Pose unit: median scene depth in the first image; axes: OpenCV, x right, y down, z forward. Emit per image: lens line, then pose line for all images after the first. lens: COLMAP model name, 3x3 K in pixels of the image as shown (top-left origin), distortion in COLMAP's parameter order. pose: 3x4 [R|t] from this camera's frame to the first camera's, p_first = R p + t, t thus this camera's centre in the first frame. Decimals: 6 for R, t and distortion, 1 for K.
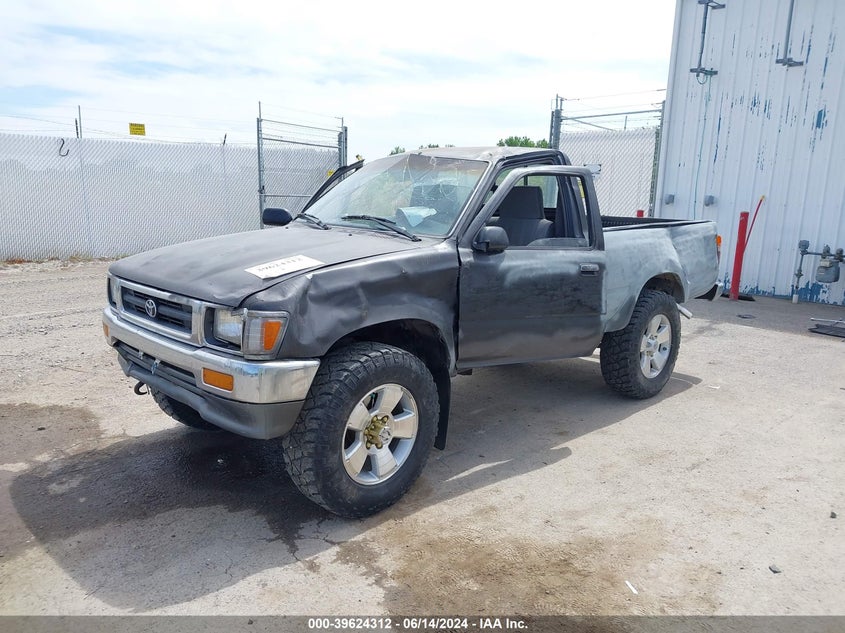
lens RADIAL K [[664.5, 0, 398.3], [0, 664.5, 319.4], [0, 0, 1]] dist [0.004239, 0.003082]
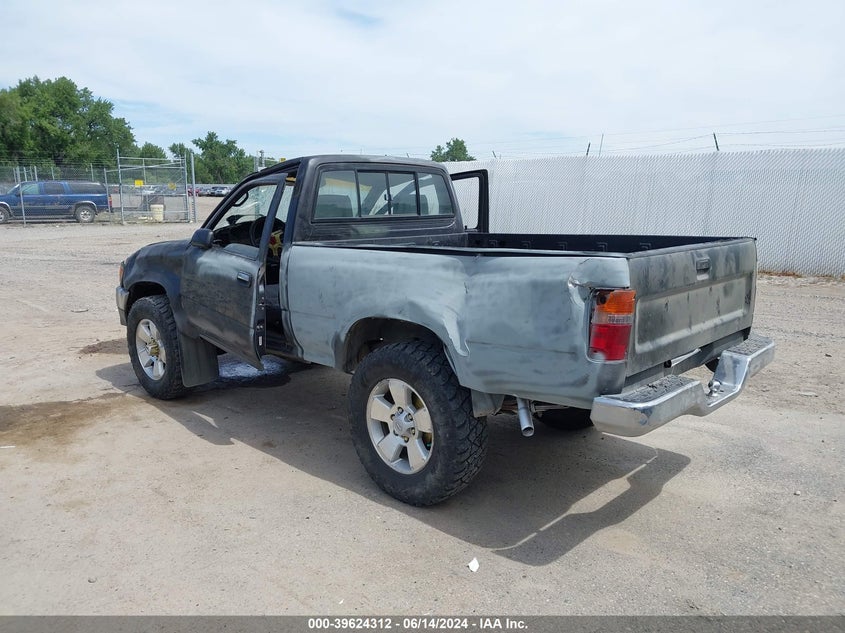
lens RADIAL K [[655.2, 0, 422.5], [0, 655.2, 316.5], [0, 0, 1]] dist [0.005228, 0.000496]
pose [[0.067117, 0.156897, -0.985332, 1.398140], [-0.182867, 0.972764, 0.142440, -0.227511], [0.980844, 0.170624, 0.093980, 1.287083]]
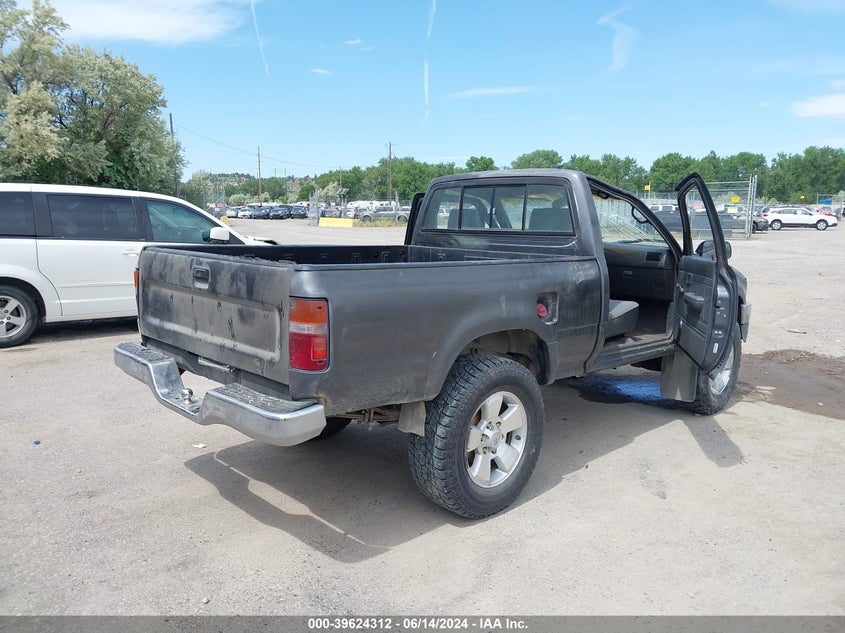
lens RADIAL K [[671.5, 0, 421.2], [0, 671.5, 327.5], [0, 0, 1]] dist [0.006925, 0.002404]
pose [[-0.998834, -0.029846, -0.037943, 0.363311], [-0.041239, 0.936111, 0.349278, -0.480099], [0.025094, 0.350436, -0.936250, 2.514787]]
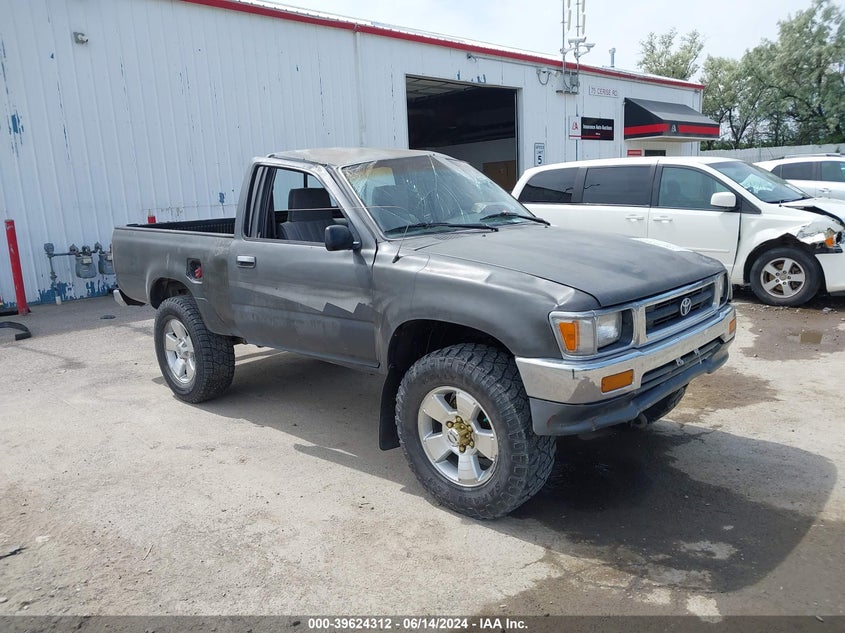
lens RADIAL K [[671.5, 0, 421.2], [0, 671.5, 327.5], [0, 0, 1]] dist [0.006925, 0.002404]
pose [[-0.061141, -0.227744, 0.971800, -1.156124], [0.230126, 0.944174, 0.235749, -0.274624], [-0.971238, 0.238050, -0.005318, 1.212042]]
